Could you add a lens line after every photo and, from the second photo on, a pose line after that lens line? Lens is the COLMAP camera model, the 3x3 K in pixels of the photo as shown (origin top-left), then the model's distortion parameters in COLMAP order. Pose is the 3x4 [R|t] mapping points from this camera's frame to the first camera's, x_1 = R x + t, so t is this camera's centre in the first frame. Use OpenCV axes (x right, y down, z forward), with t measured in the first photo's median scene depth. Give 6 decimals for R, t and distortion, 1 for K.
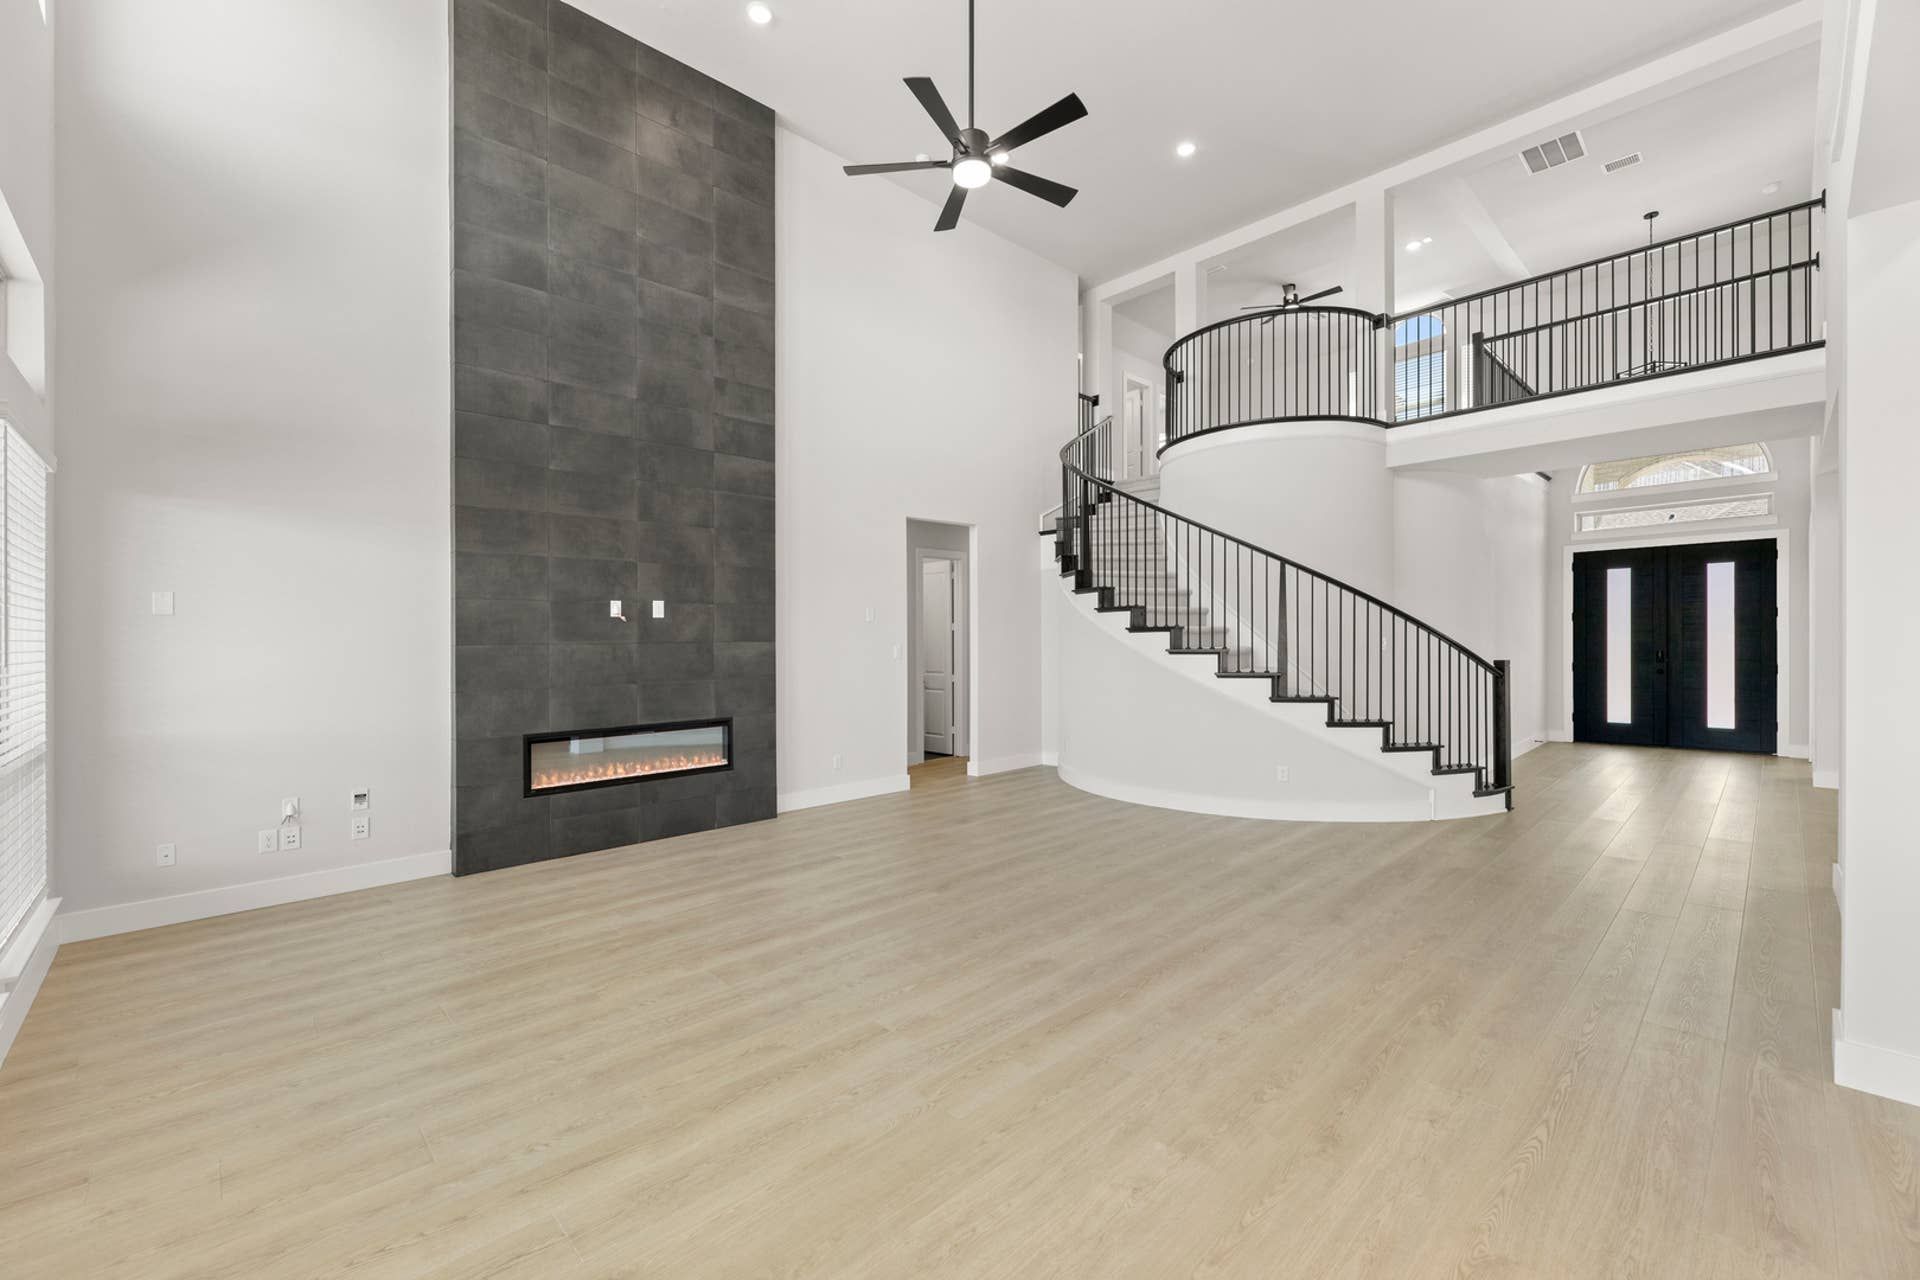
lens RADIAL K [[762.1, 0, 953.5], [0, 762.1, 624.5], [0, 0, 1]] dist [0.002096, 0.000086]
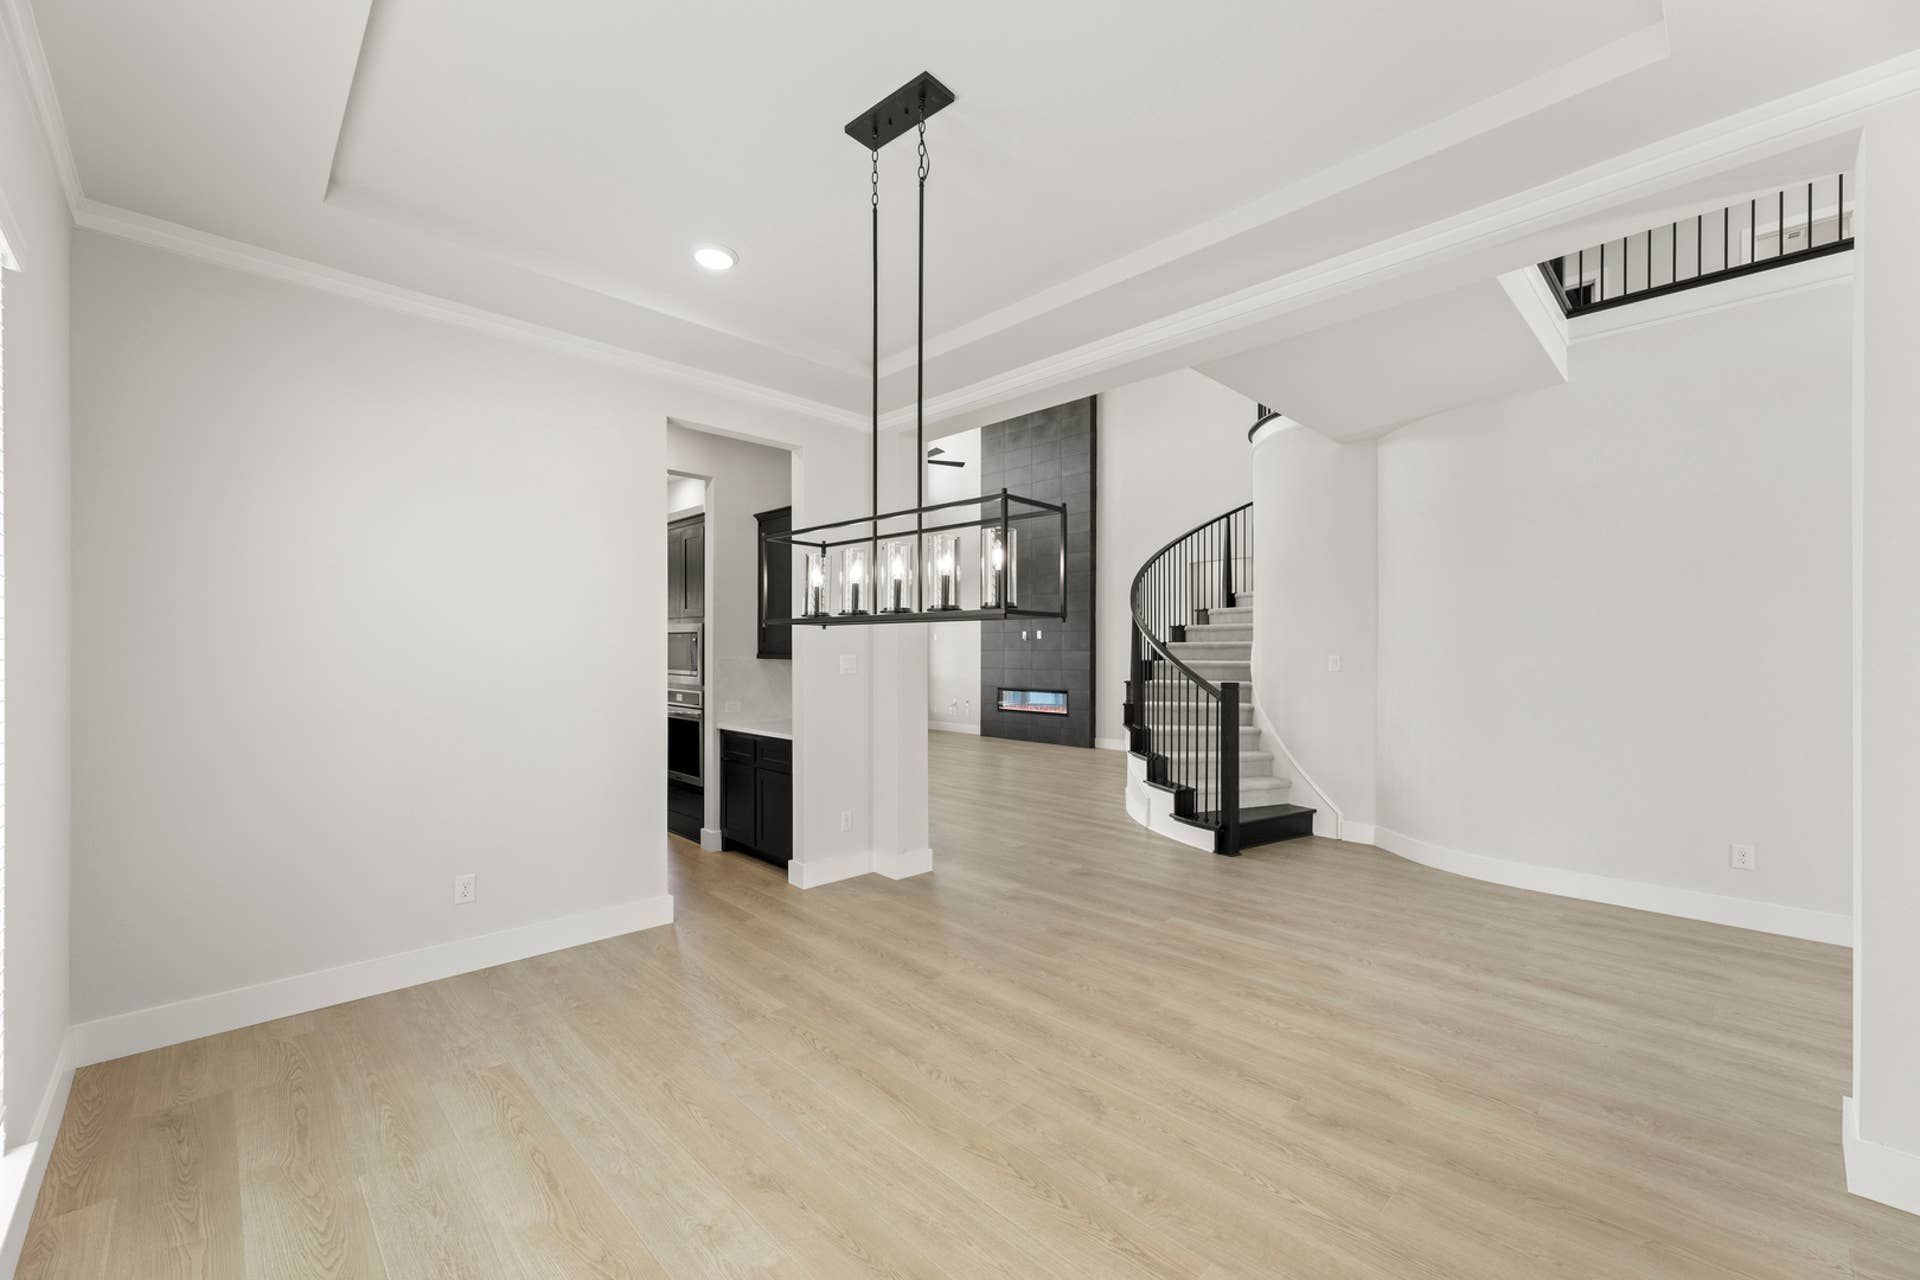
lens RADIAL K [[762.1, 0, 944.8], [0, 762.1, 639.8], [0, 0, 1]] dist [0.002096, 0.000086]
pose [[0.013605, -0.000324, -0.999907, 1.811493], [0.018490, 0.999829, -0.000072, -0.014433], [0.999736, -0.018487, 0.013609, 0.719102]]
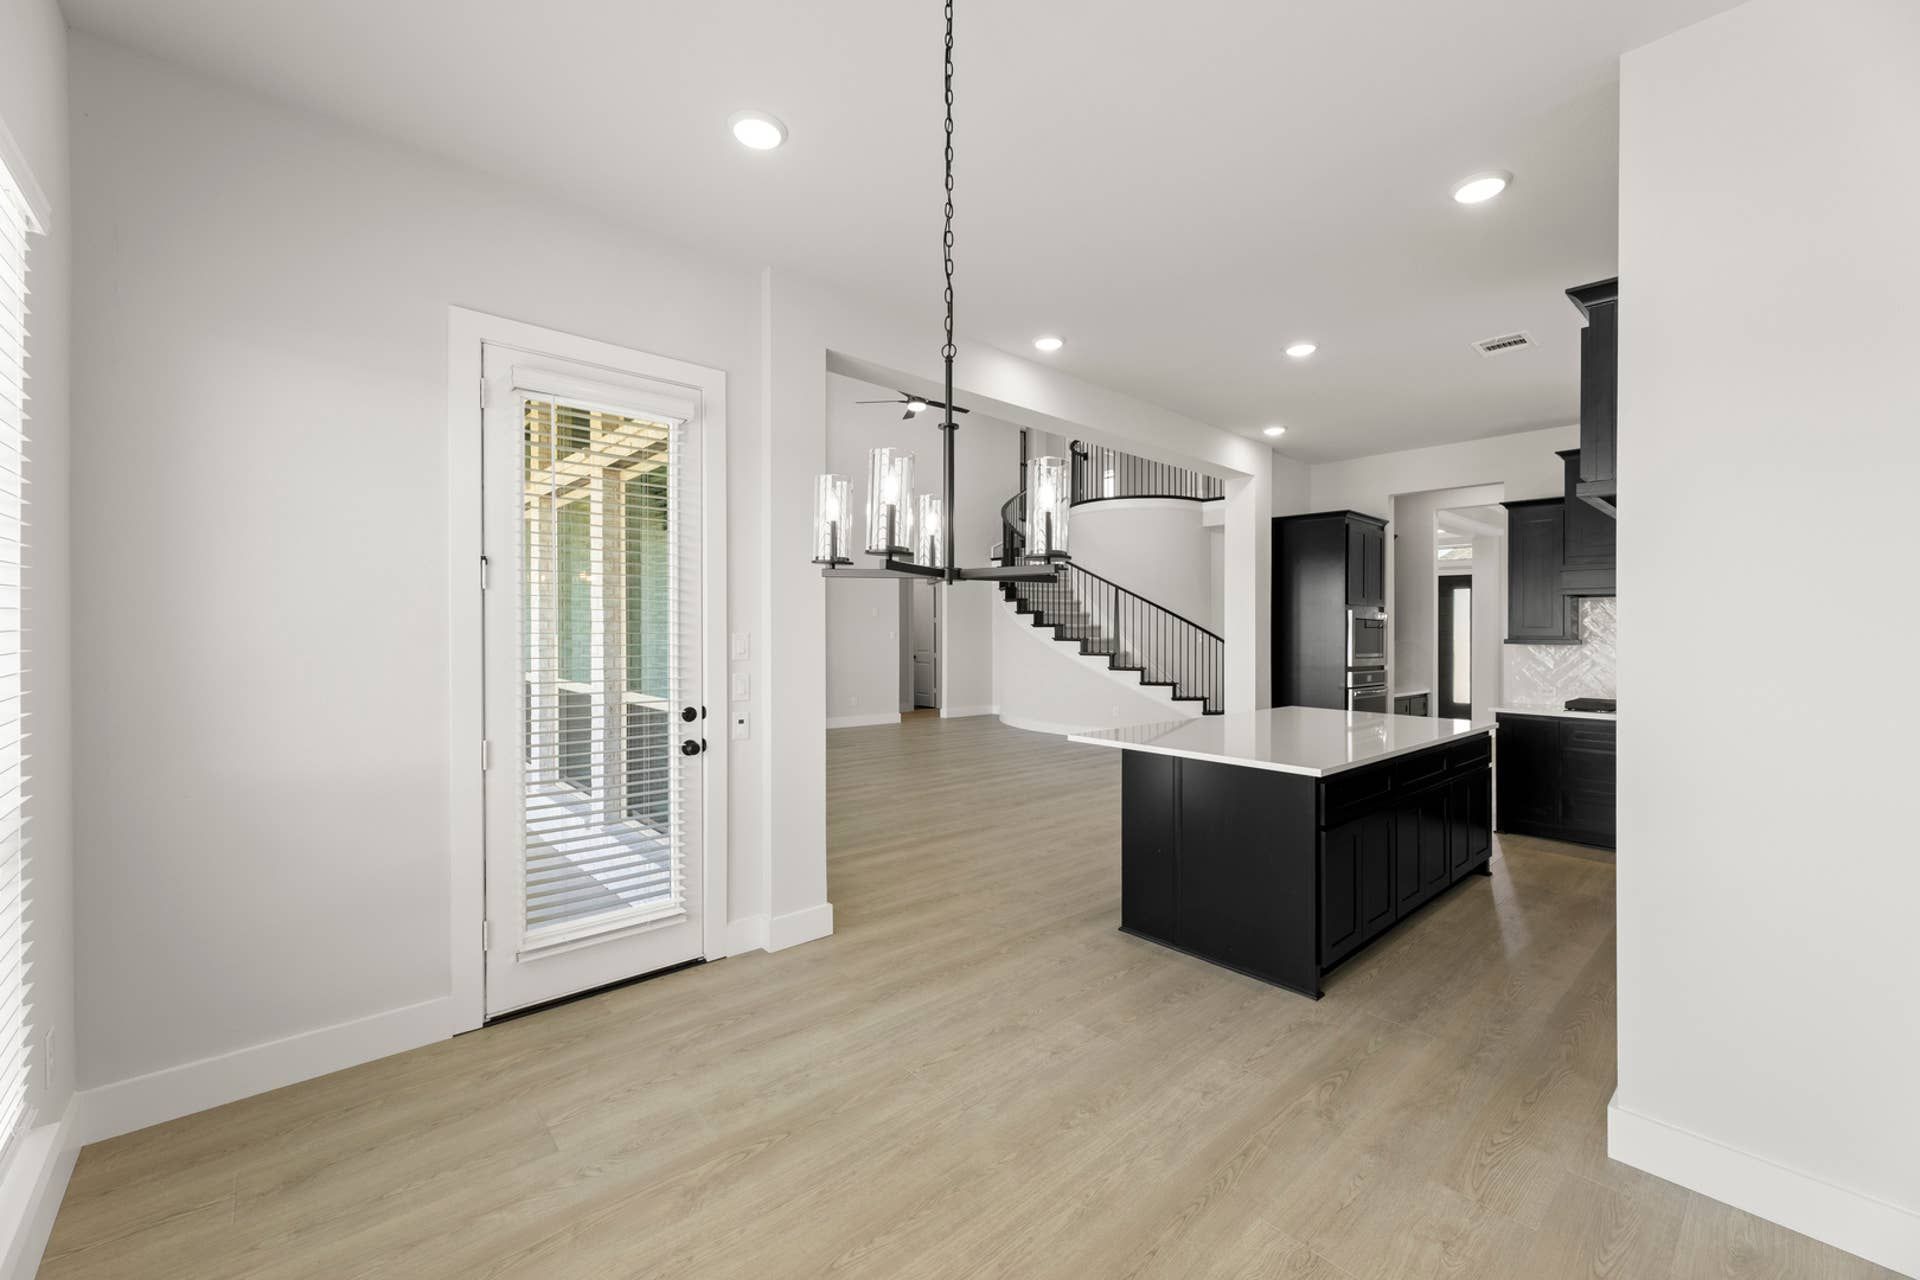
lens RADIAL K [[762.1, 0, 947.2], [0, 762.1, 628.6], [0, 0, 1]] dist [0.002096, 0.000086]
pose [[0.998649, 0.024279, -0.045935, 0.134785], [-0.023420, 0.999543, 0.019138, -0.016091], [0.046379, -0.018036, 0.998761, -0.781653]]
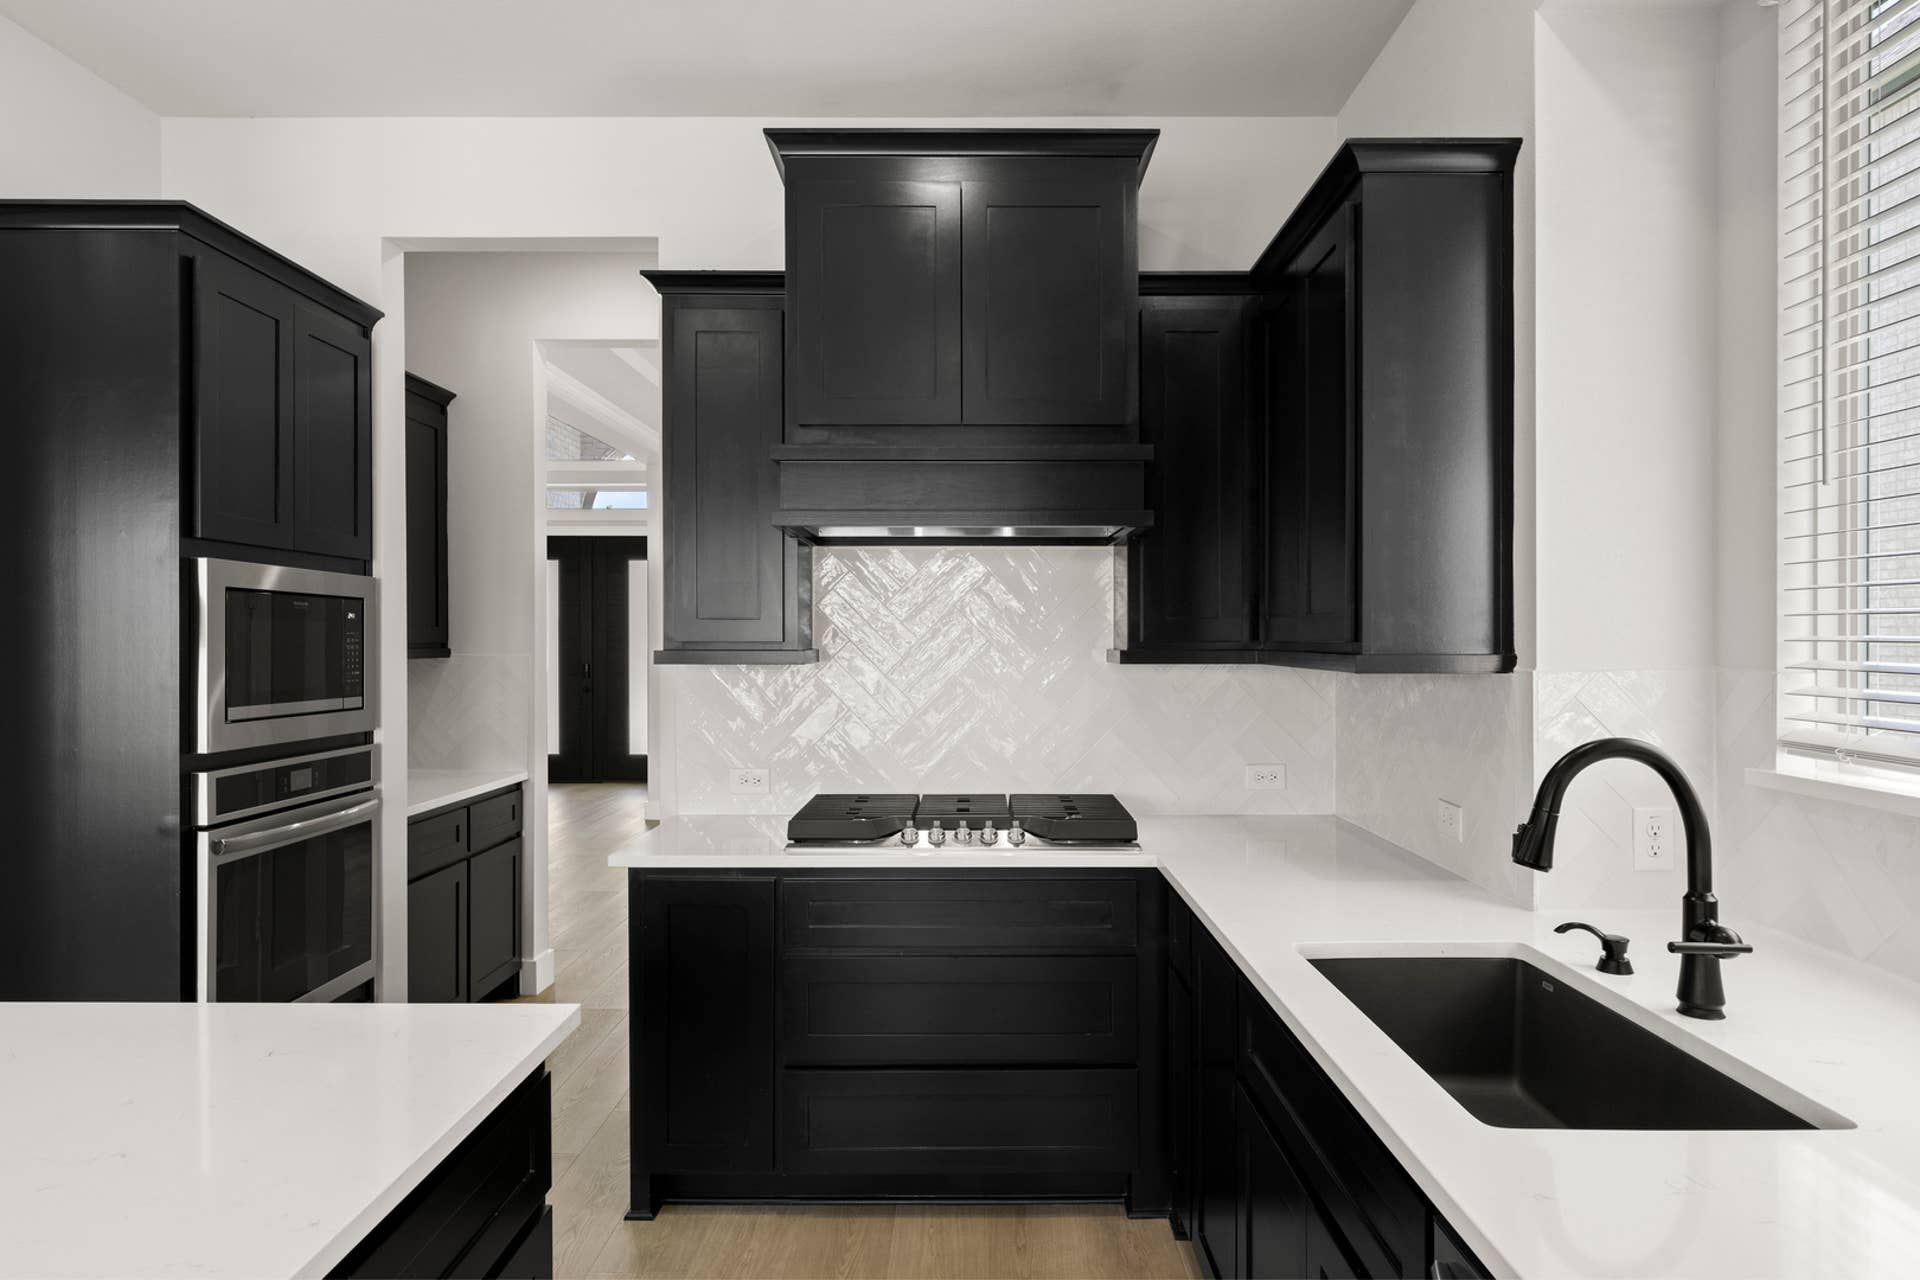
lens RADIAL K [[1071.7, 0, 978.1], [0, 1071.7, 648.8], [0, 0, 1]] dist [-0.006529, 0.000943]
pose [[0.683537, 0.010465, 0.729841, 0.578173], [-0.027243, 0.999566, 0.011183, -0.010729], [-0.729407, -0.027527, 0.683526, -0.172911]]
